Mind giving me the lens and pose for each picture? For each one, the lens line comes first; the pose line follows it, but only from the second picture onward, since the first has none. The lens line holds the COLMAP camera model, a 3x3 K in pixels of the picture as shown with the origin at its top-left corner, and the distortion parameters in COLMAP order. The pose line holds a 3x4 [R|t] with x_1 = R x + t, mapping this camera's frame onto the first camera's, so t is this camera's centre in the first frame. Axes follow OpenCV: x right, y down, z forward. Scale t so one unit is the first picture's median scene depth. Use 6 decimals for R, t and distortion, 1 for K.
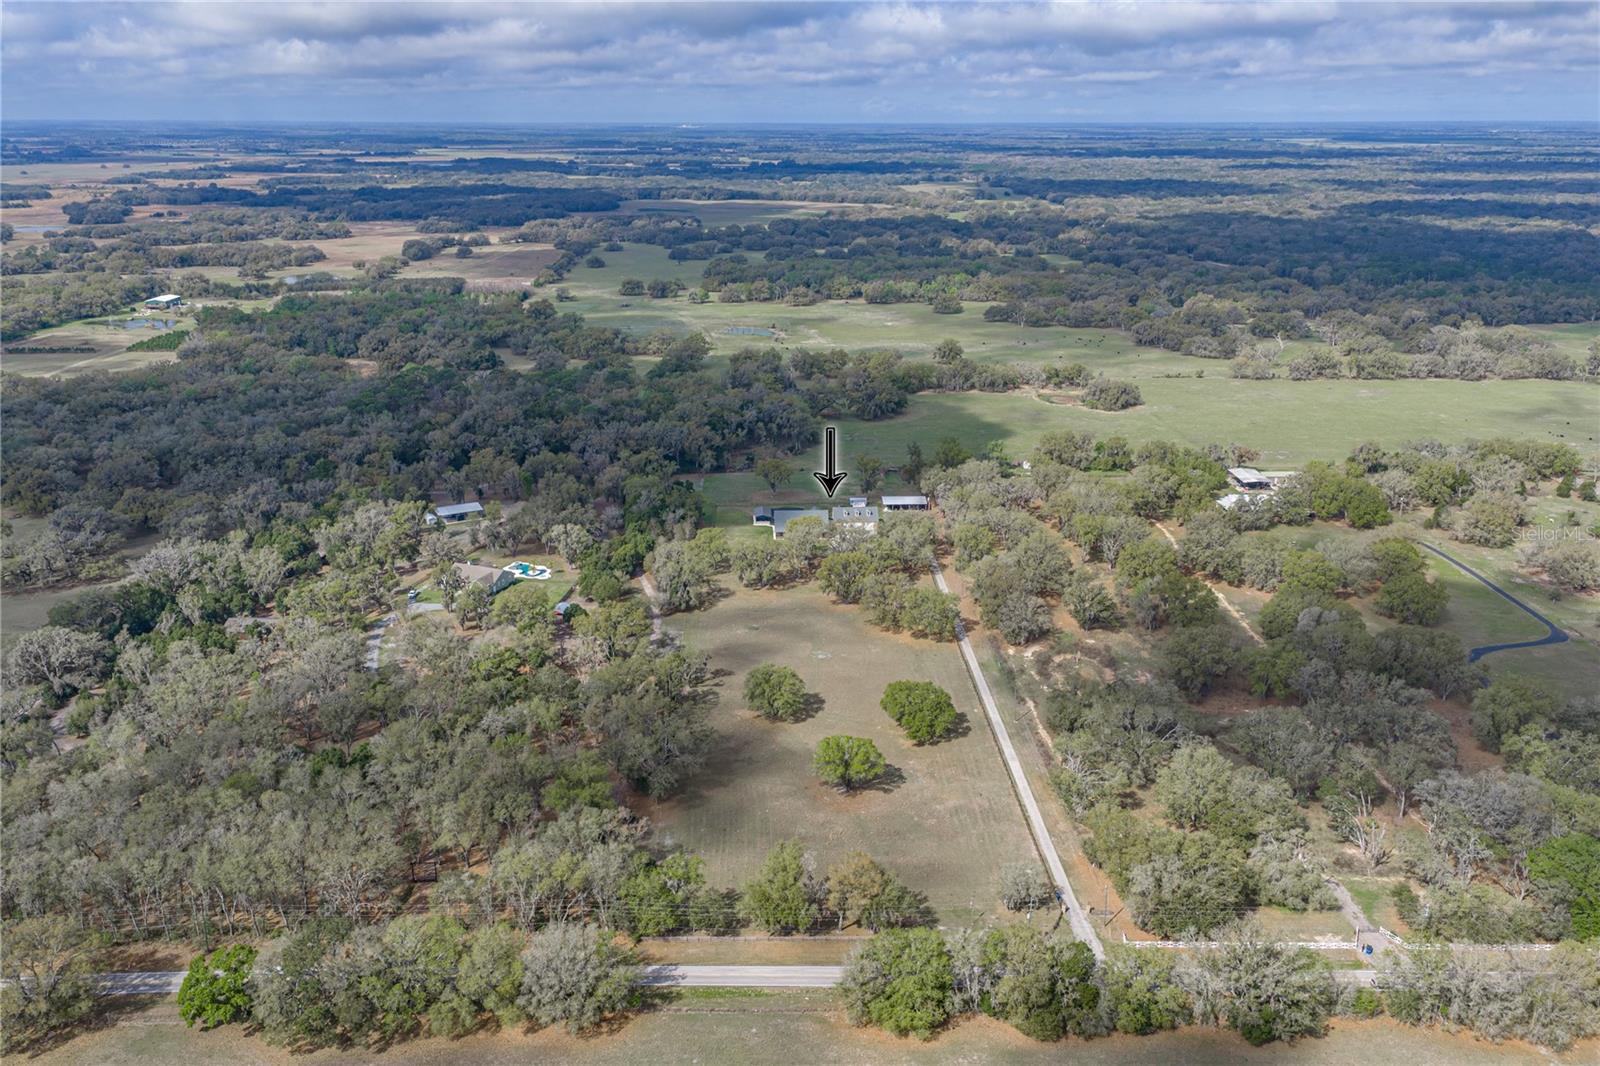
lens RADIAL K [[1359.3, 0, 801.1], [0, 1359.3, 523.5], [0, 0, 1]] dist [0.030688, -0.008973]
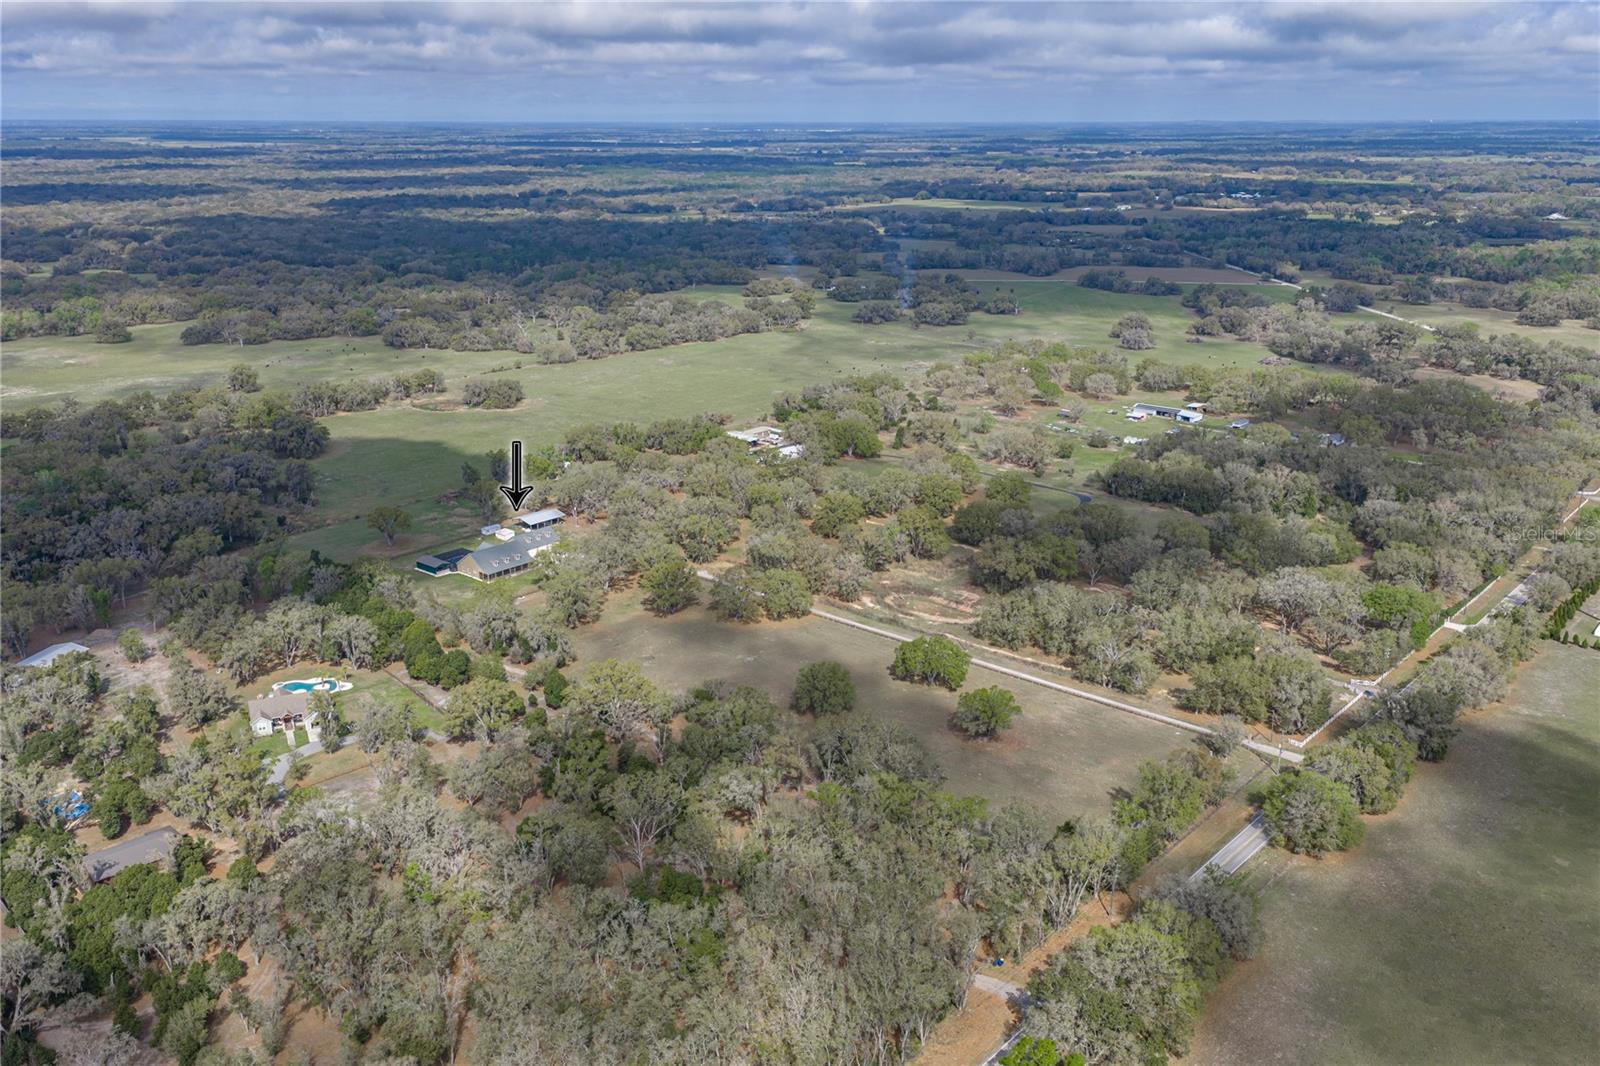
lens RADIAL K [[1359.3, 0, 801.1], [0, 1359.3, 523.5], [0, 0, 1]] dist [0.030688, -0.008973]
pose [[0.665032, -0.213687, 0.715591, -0.159852], [0.213470, 0.972604, 0.092047, -0.020080], [-0.715656, 0.091543, 0.692428, 0.068441]]
